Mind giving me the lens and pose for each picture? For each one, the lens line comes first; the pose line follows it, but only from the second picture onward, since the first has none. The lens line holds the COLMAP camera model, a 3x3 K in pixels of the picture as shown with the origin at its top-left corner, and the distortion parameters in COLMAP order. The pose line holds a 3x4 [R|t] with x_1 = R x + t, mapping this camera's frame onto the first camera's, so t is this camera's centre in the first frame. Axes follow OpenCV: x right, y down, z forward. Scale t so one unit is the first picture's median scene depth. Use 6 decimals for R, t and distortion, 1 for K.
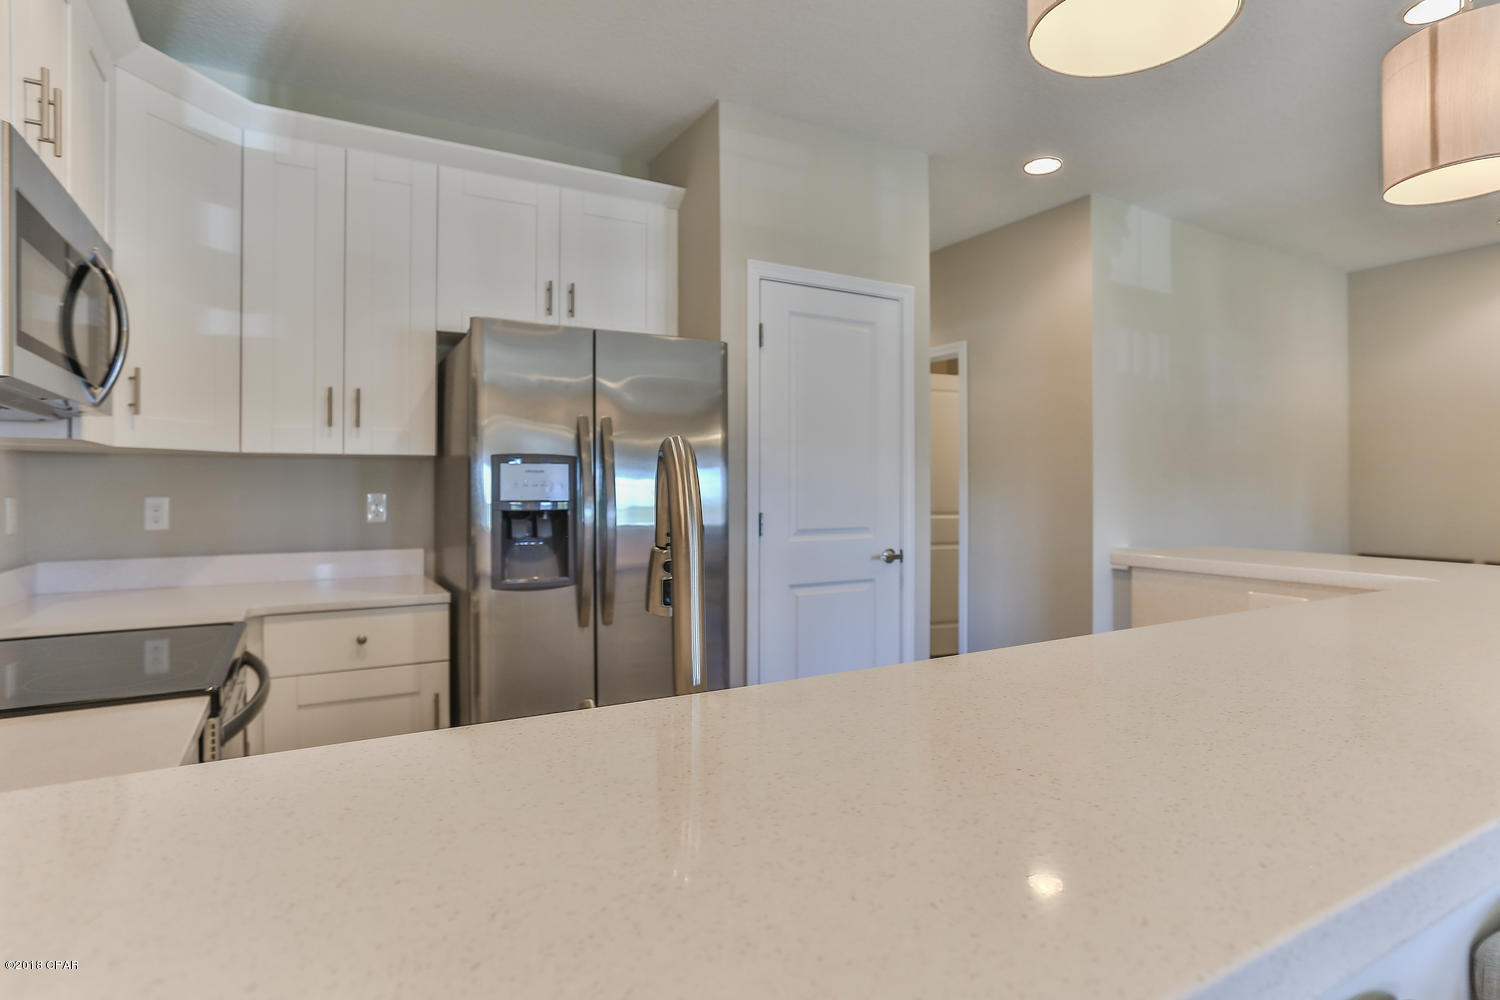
lens RADIAL K [[788.3, 0, 748.1], [0, 788.3, 471.5], [0, 0, 1]] dist [-0.000412, 0.000704]
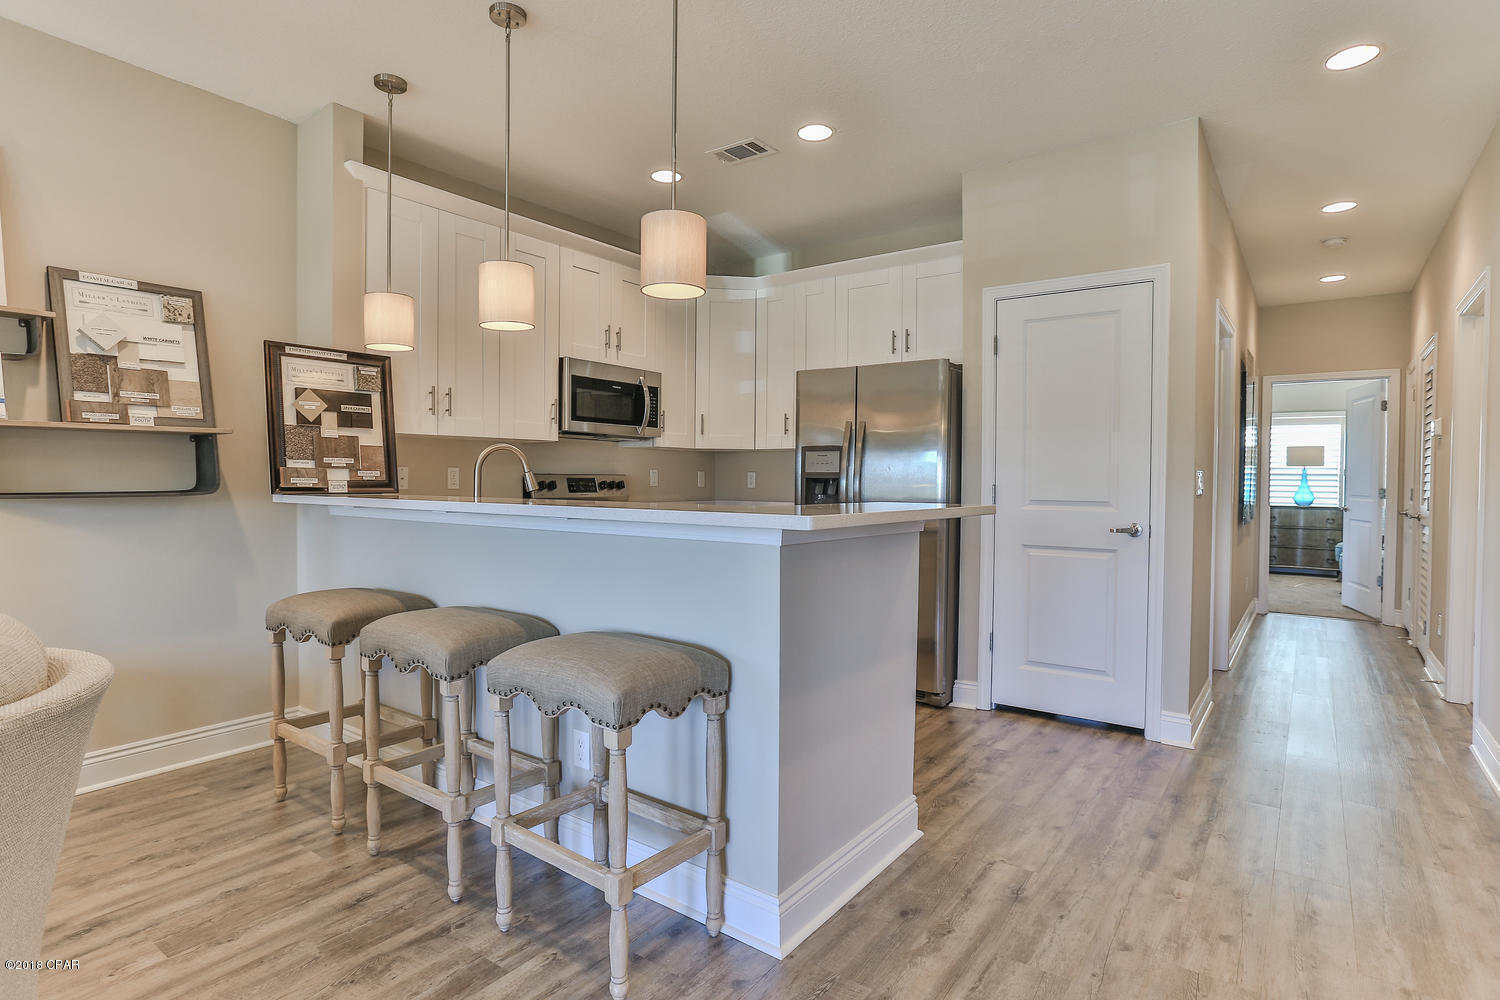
lens RADIAL K [[788.3, 0, 748.1], [0, 788.3, 471.5], [0, 0, 1]] dist [-0.000412, 0.000704]
pose [[0.419209, -0.003706, -0.907882, 1.094479], [0.008567, 0.999963, -0.000126, 0.029980], [0.907849, -0.007725, 0.419226, 0.114850]]
